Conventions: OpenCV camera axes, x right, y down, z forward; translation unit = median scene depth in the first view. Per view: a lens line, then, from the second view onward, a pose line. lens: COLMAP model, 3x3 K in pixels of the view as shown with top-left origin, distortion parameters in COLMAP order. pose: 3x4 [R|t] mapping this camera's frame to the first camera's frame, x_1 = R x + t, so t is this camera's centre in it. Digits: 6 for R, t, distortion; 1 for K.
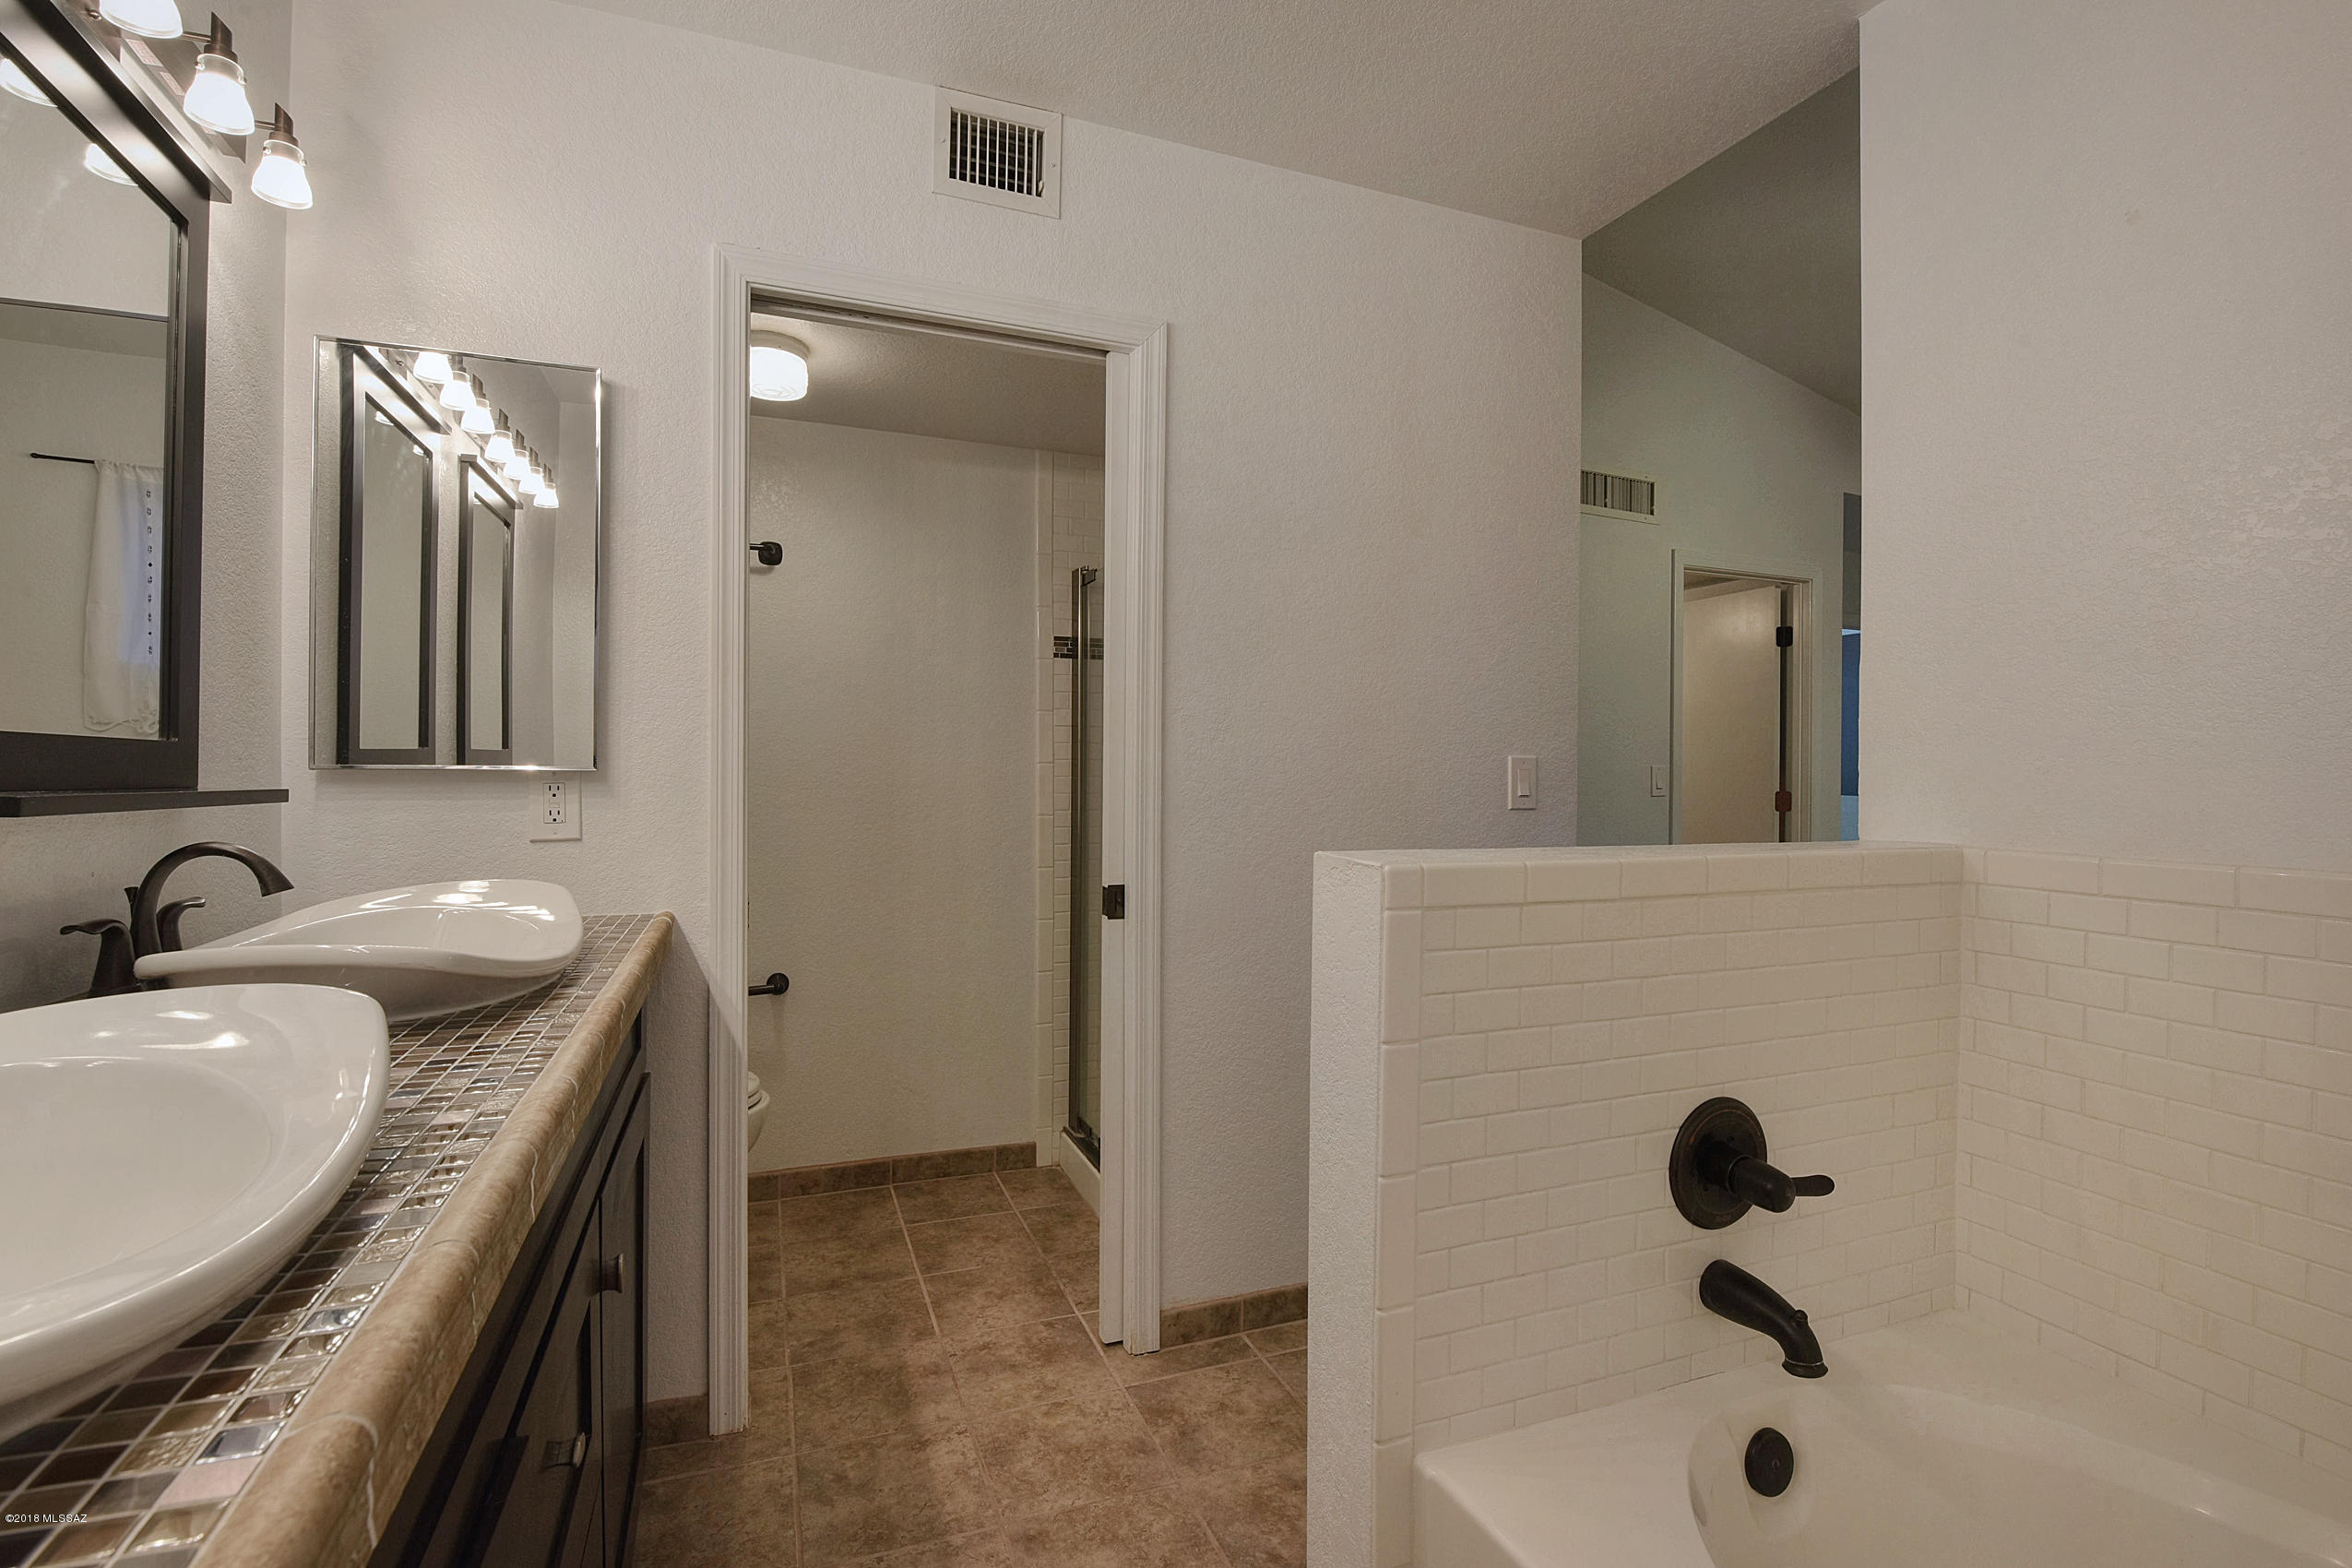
lens RADIAL K [[1068.9, 0, 1186.1], [0, 1068.9, 782.9], [0, 0, 1]] dist [0.001884, -0.008640]
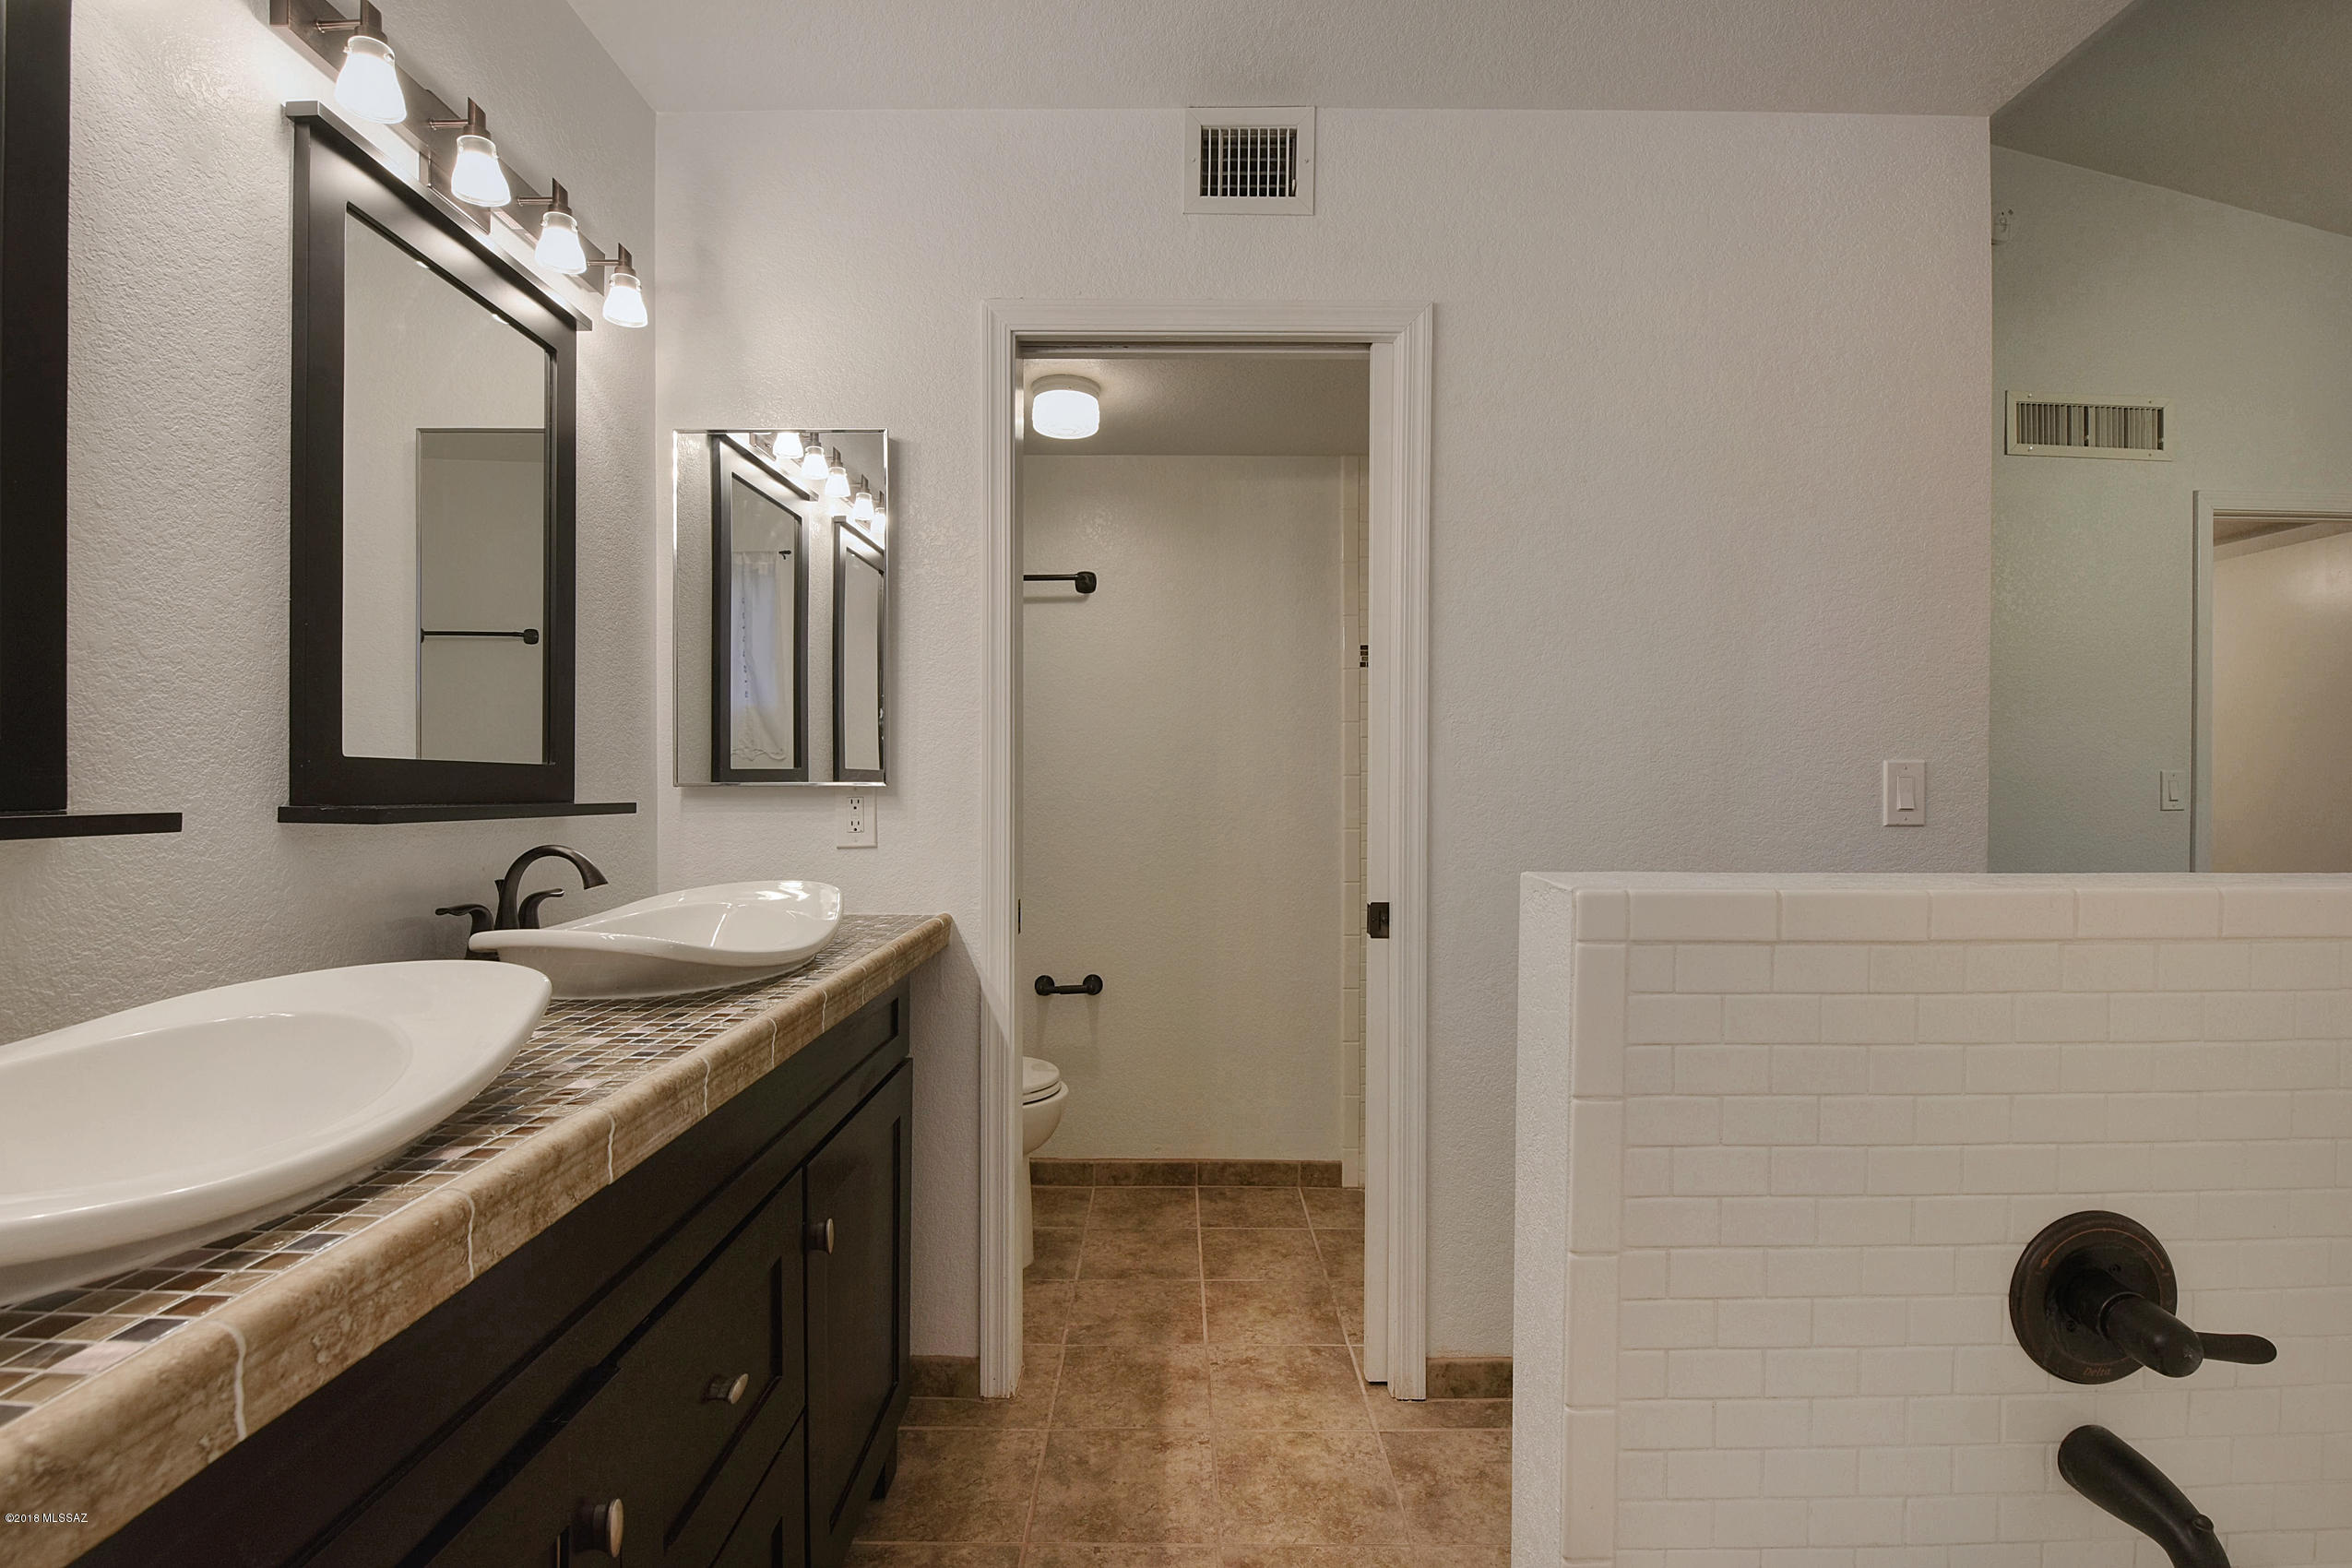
lens RADIAL K [[1068.9, 0, 1183.3], [0, 1068.9, 796.9], [0, 0, 1]] dist [0.001884, -0.008640]
pose [[0.933119, -0.002894, -0.359555, 0.139779], [0.003175, 0.999995, 0.000191, 0.000834], [0.359553, -0.001320, 0.933124, 0.058636]]
